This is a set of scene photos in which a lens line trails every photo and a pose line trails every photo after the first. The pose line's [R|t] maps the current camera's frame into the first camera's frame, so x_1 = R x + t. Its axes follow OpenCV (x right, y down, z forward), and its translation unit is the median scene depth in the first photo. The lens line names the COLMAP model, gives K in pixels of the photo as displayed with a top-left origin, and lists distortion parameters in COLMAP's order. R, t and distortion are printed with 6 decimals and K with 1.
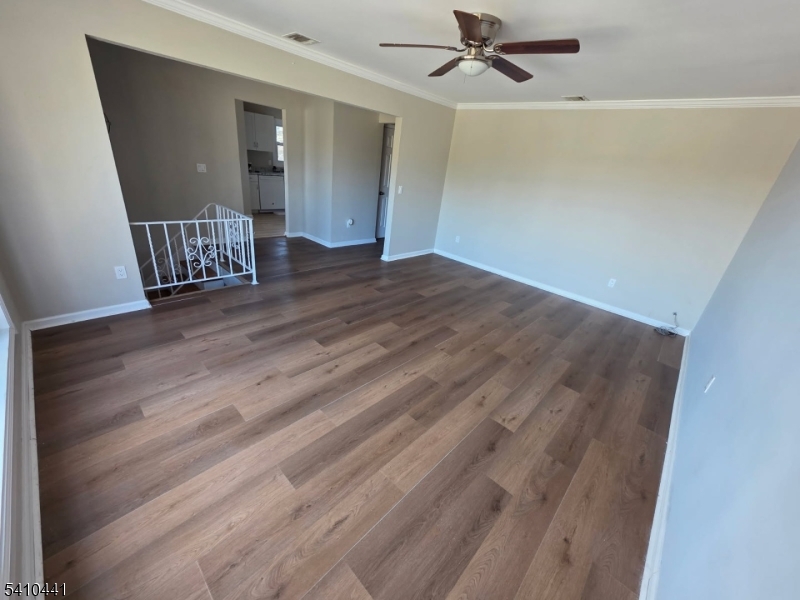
lens RADIAL K [[315.5, 0, 397.8], [0, 315.5, 299.2], [0, 0, 1]] dist [0.001634, -0.000064]
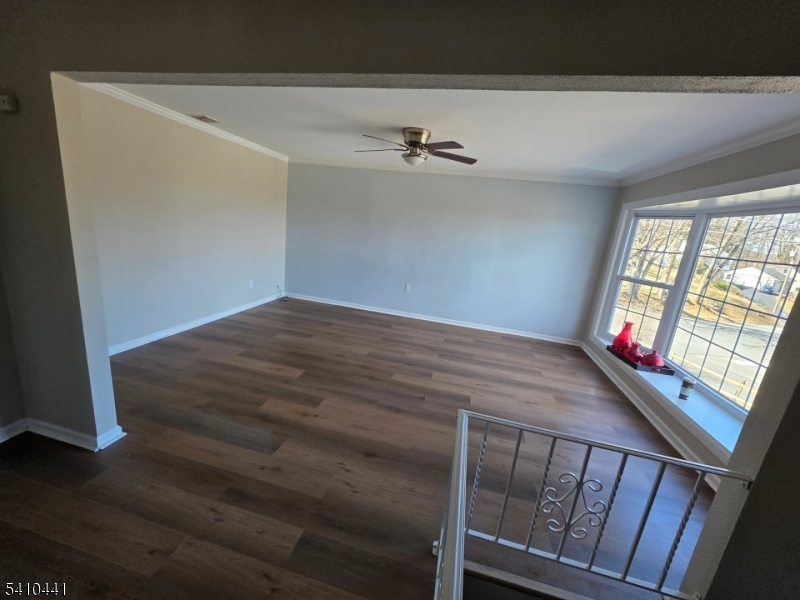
lens RADIAL K [[315.5, 0, 397.8], [0, 315.5, 299.2], [0, 0, 1]] dist [0.001634, -0.000064]
pose [[-0.486553, -0.357739, 0.797050, -0.705676], [0.195293, 0.844700, 0.498340, -0.606198], [-0.851544, 0.398127, -0.341127, 1.172481]]
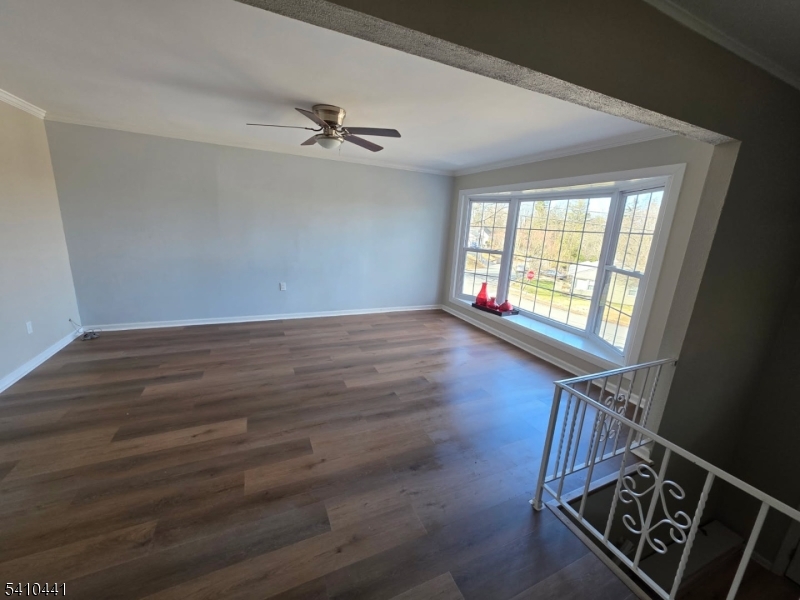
lens RADIAL K [[315.5, 0, 397.8], [0, 315.5, 299.2], [0, 0, 1]] dist [0.001634, -0.000064]
pose [[-0.912051, -0.247720, 0.326799, -0.373982], [0.003281, 0.792488, 0.609879, -0.657307], [-0.410063, 0.557313, -0.721977, 1.396442]]
